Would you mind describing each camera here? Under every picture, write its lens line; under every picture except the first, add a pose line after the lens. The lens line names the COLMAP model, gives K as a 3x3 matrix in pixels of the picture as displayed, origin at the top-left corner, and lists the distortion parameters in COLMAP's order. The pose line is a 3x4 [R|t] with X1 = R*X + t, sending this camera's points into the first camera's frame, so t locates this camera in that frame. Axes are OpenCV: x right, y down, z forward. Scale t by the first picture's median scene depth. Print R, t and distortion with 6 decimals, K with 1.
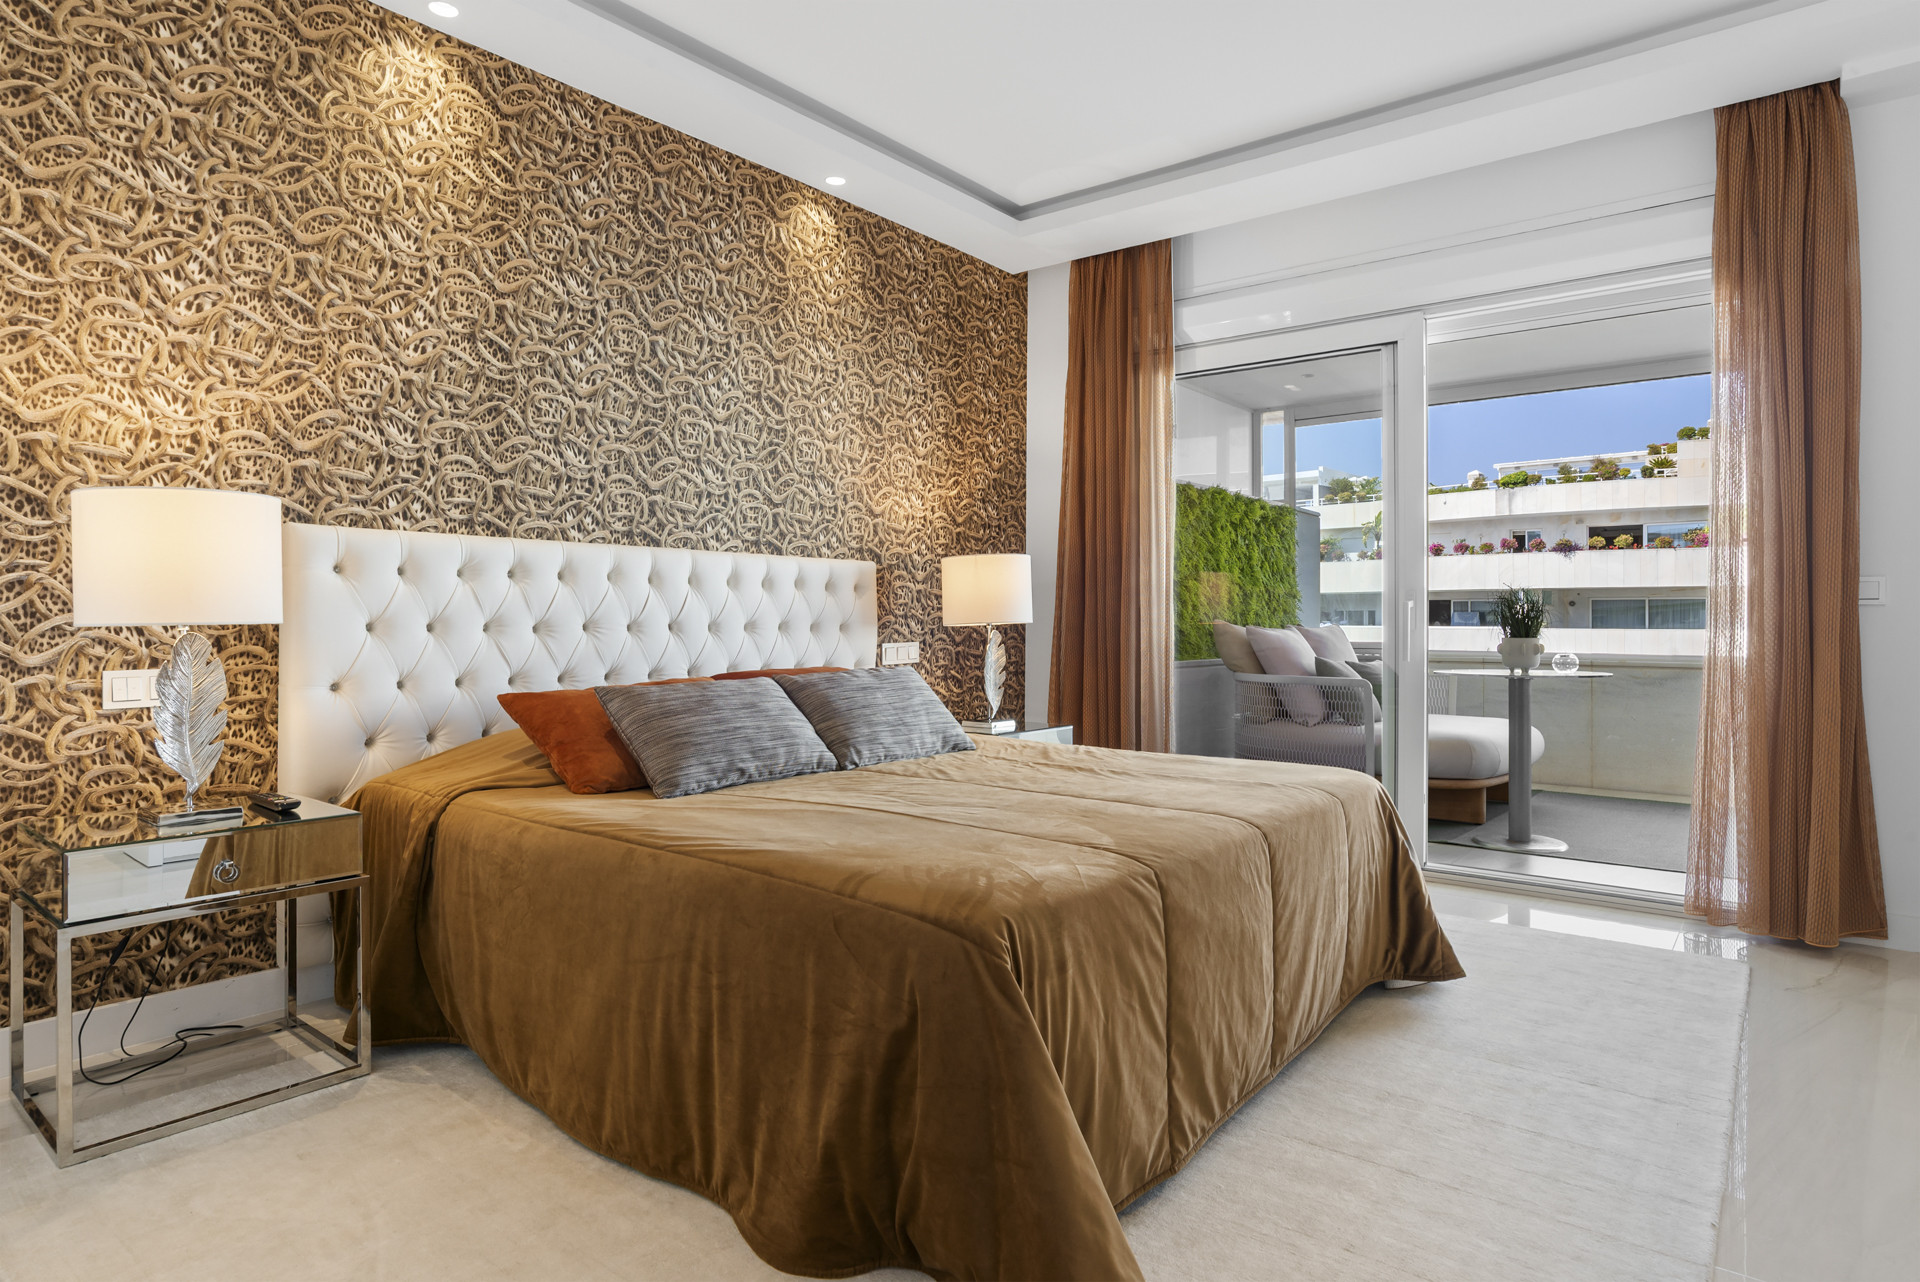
lens RADIAL K [[1066.1, 0, 964.3], [0, 1066.1, 631.3], [0, 0, 1]] dist [-0.002421, -0.000389]
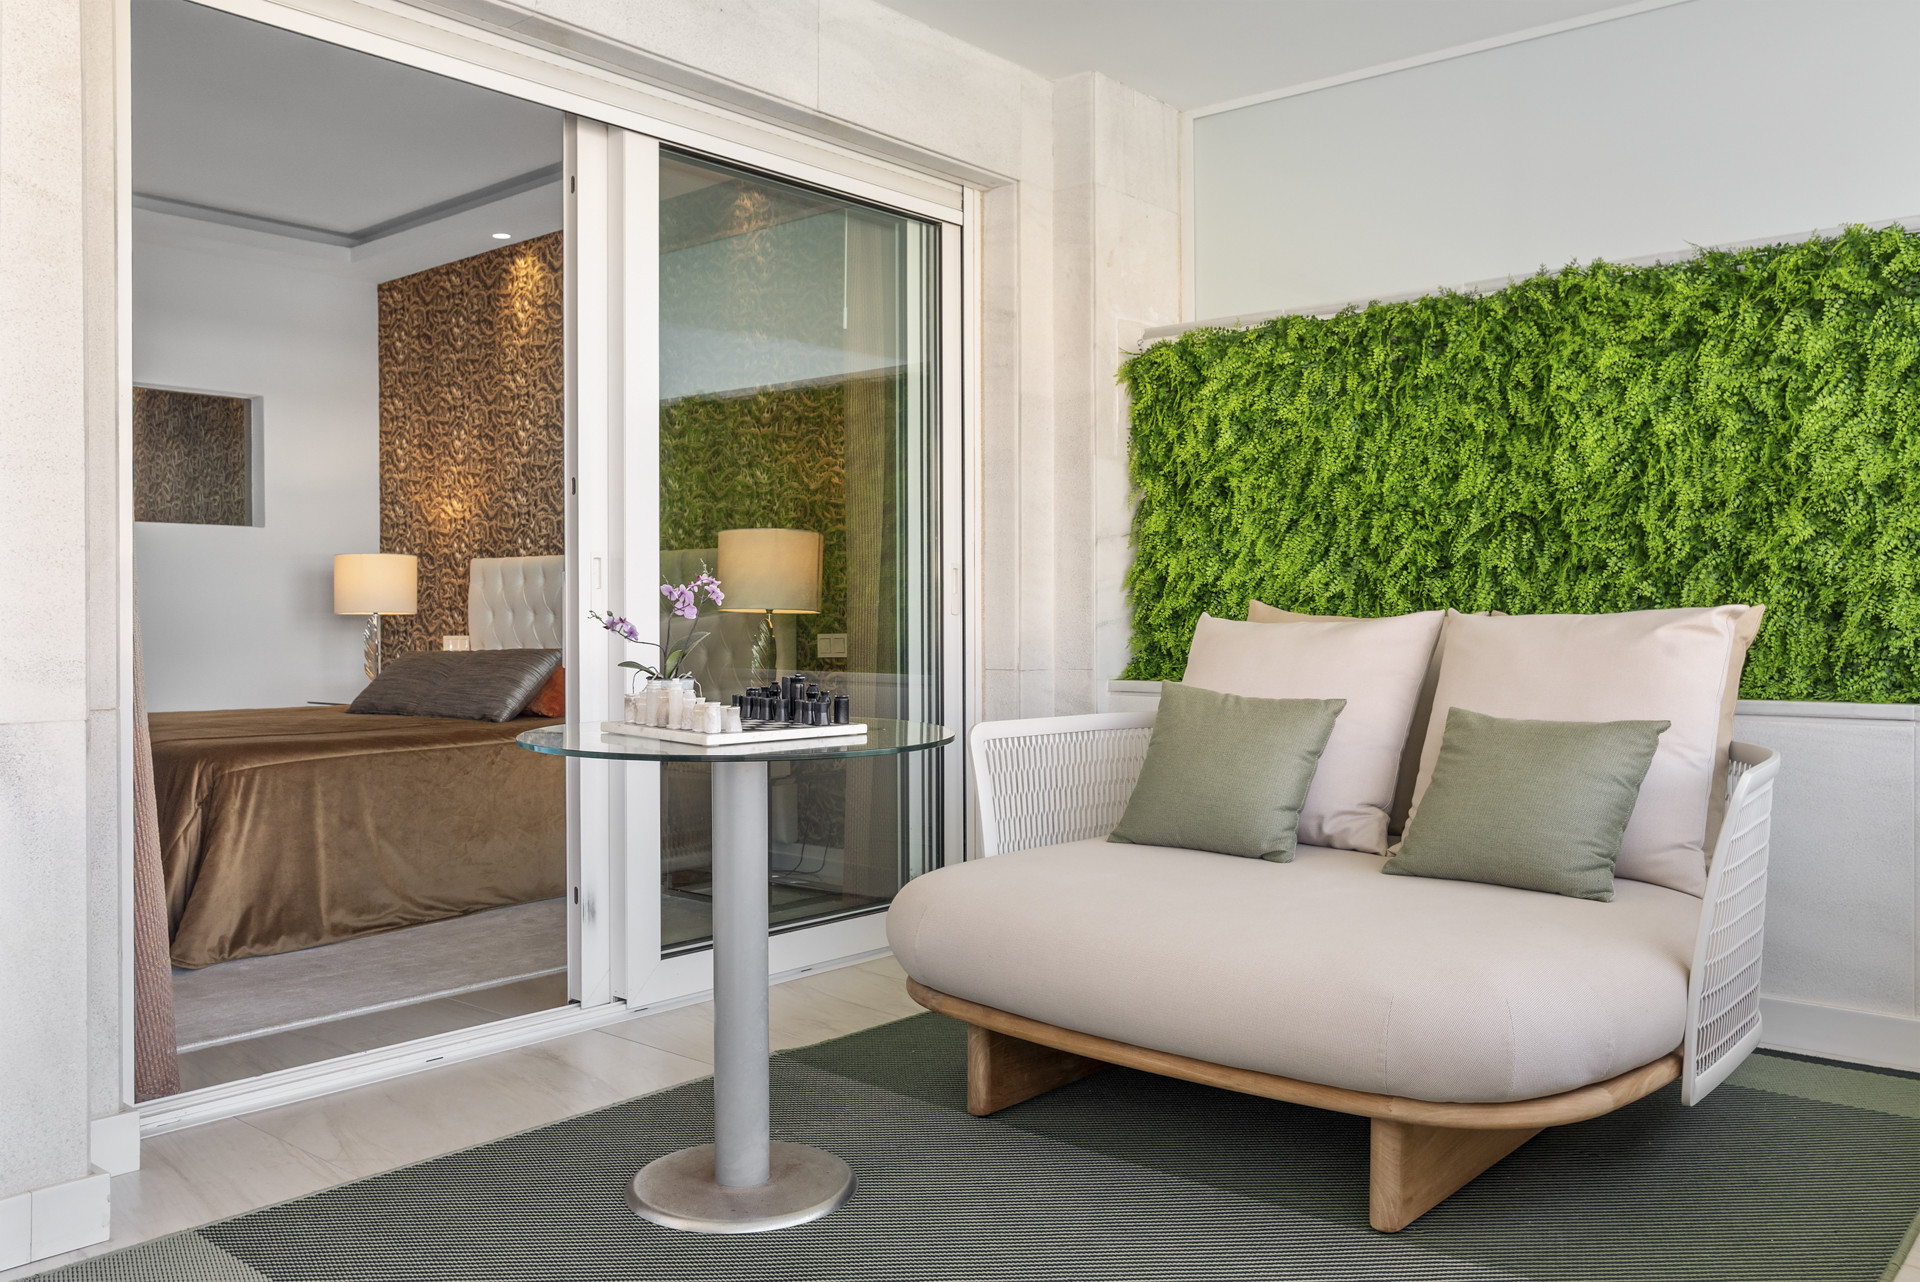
lens RADIAL K [[1066.1, 0, 964.3], [0, 1066.1, 631.3], [0, 0, 1]] dist [-0.002421, -0.000389]
pose [[0.128227, 0.021286, -0.991516, 1.118876], [-0.004920, 0.999771, 0.020827, -0.015037], [0.991733, 0.002207, 0.128302, 1.370402]]
